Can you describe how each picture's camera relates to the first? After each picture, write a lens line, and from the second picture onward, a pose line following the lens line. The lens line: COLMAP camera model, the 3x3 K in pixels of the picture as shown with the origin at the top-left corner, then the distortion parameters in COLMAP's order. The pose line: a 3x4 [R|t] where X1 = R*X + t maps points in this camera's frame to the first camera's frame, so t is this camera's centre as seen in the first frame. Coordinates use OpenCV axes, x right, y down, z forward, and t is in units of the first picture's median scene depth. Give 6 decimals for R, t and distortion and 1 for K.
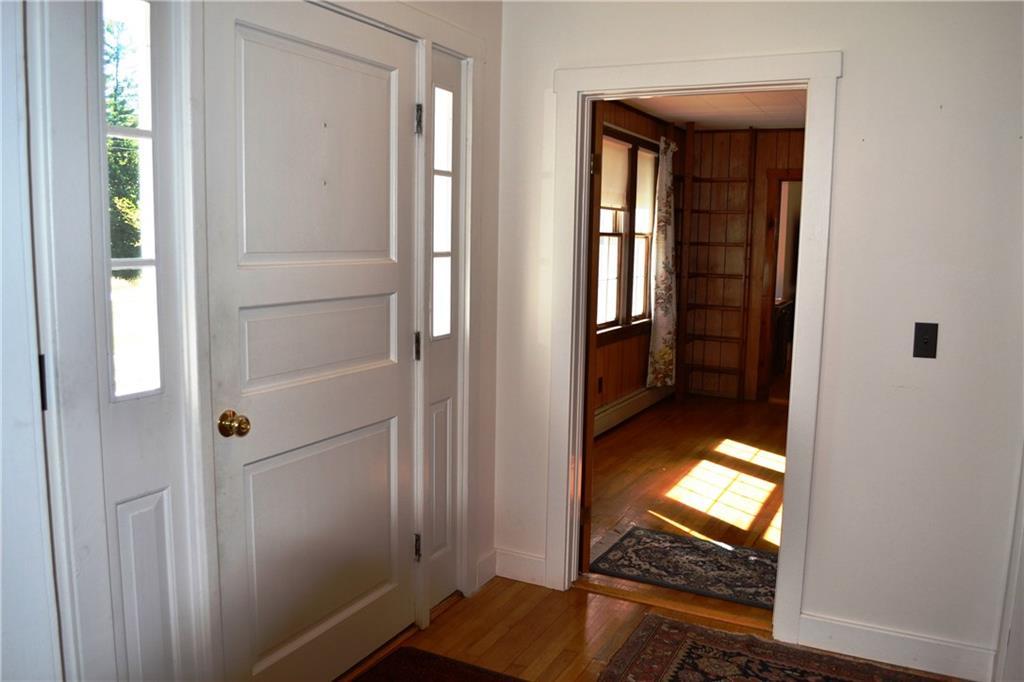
lens RADIAL K [[819.7, 0, 507.8], [0, 819.7, 343.7], [0, 0, 1]] dist [-0.081154, 0.006691]
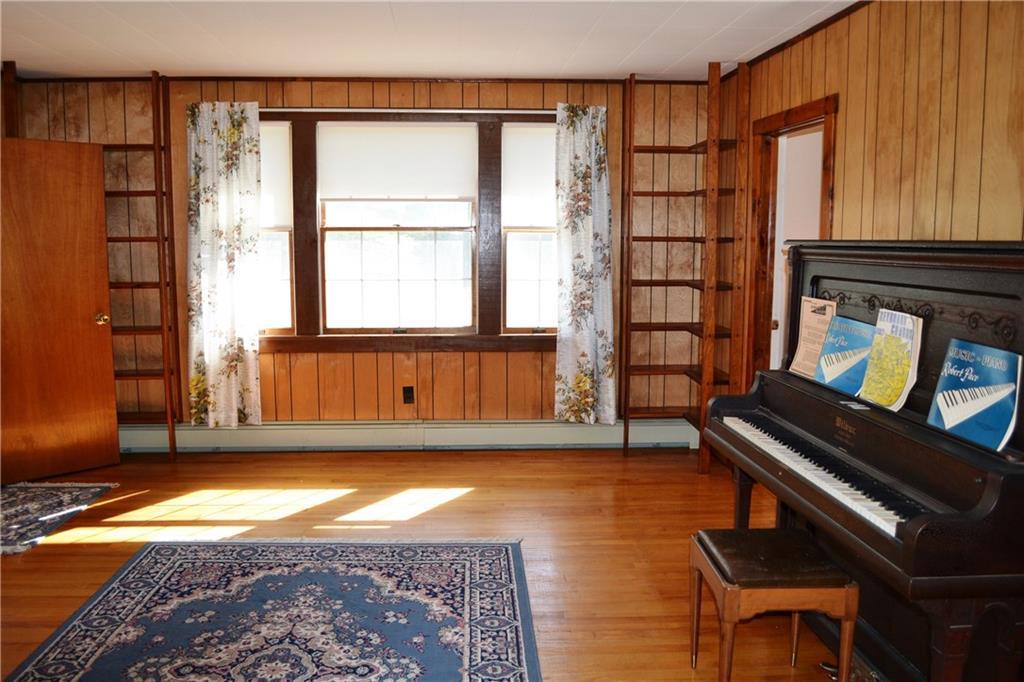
lens RADIAL K [[819.7, 0, 507.8], [0, 819.7, 343.7], [0, 0, 1]] dist [-0.081154, 0.006691]
pose [[0.496015, 0.084942, -0.864149, 0.828031], [-0.109789, 0.993352, 0.034623, -0.041984], [0.861345, 0.077701, 0.502043, 0.549615]]
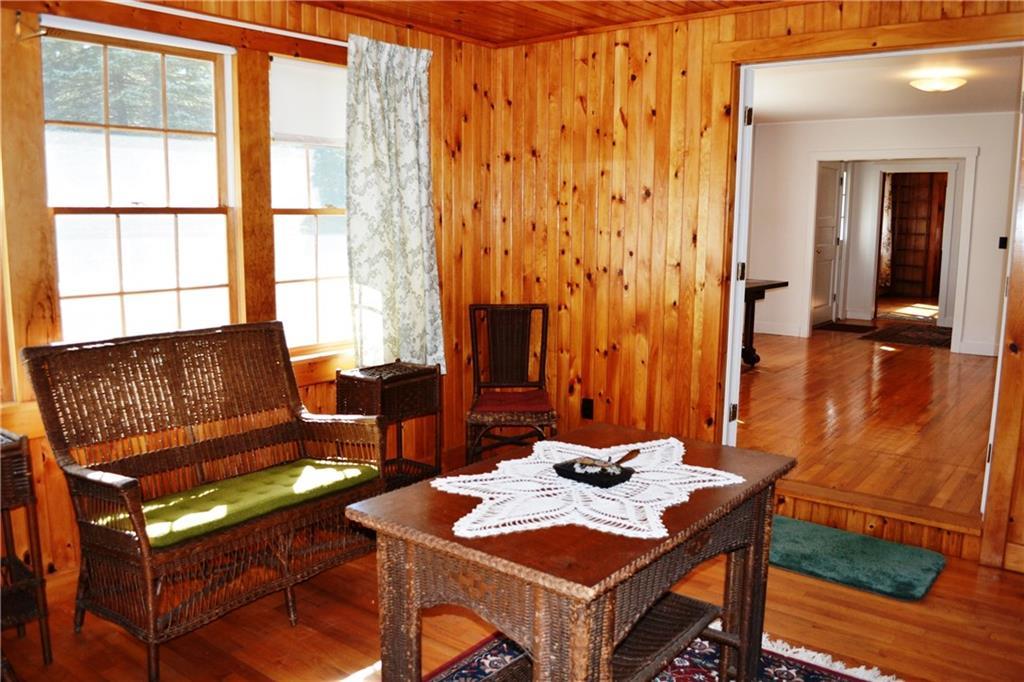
lens RADIAL K [[819.7, 0, 507.8], [0, 819.7, 343.7], [0, 0, 1]] dist [-0.081154, 0.006691]
pose [[0.981447, 0.018792, -0.190810, -0.366753], [-0.016202, 0.999754, 0.015127, 0.186442], [0.191048, -0.011755, 0.981510, -1.228102]]
